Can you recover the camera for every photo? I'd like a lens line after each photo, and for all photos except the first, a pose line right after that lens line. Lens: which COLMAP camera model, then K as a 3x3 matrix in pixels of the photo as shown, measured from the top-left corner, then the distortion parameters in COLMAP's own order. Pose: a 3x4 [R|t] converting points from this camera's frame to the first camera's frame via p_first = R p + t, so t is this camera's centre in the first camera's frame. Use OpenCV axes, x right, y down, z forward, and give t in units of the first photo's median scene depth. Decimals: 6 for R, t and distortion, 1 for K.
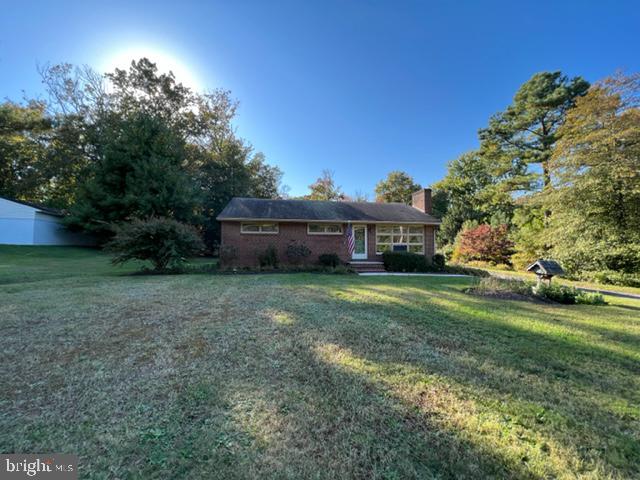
lens RADIAL K [[256.6, 0, 317.7], [0, 256.6, 239.6], [0, 0, 1]] dist [-0.001234, 0.000178]
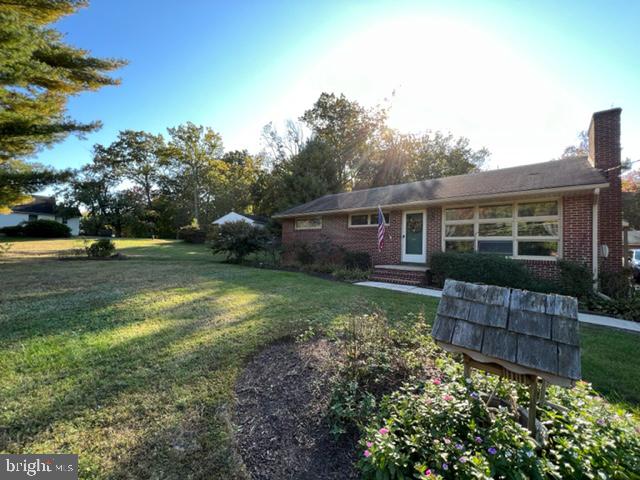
lens RADIAL K [[256.6, 0, 317.7], [0, 256.6, 239.6], [0, 0, 1]] dist [-0.001234, 0.000178]
pose [[0.616511, -0.007980, -0.787306, 0.508496], [-0.000304, 0.999946, -0.010372, 0.024093], [0.787346, 0.006634, 0.616475, 0.403822]]
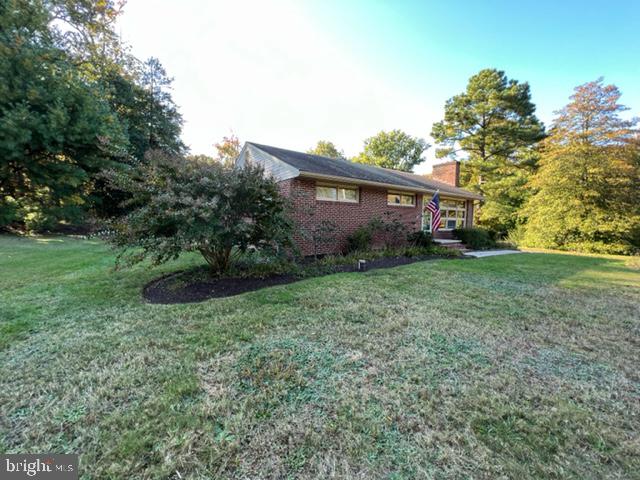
lens RADIAL K [[256.6, 0, 317.7], [0, 256.6, 239.6], [0, 0, 1]] dist [-0.001234, 0.000178]
pose [[0.890661, -0.026490, 0.453895, -0.531686], [-0.024550, 0.994043, 0.106187, 0.003656], [-0.454005, -0.105719, 0.884705, 0.391301]]
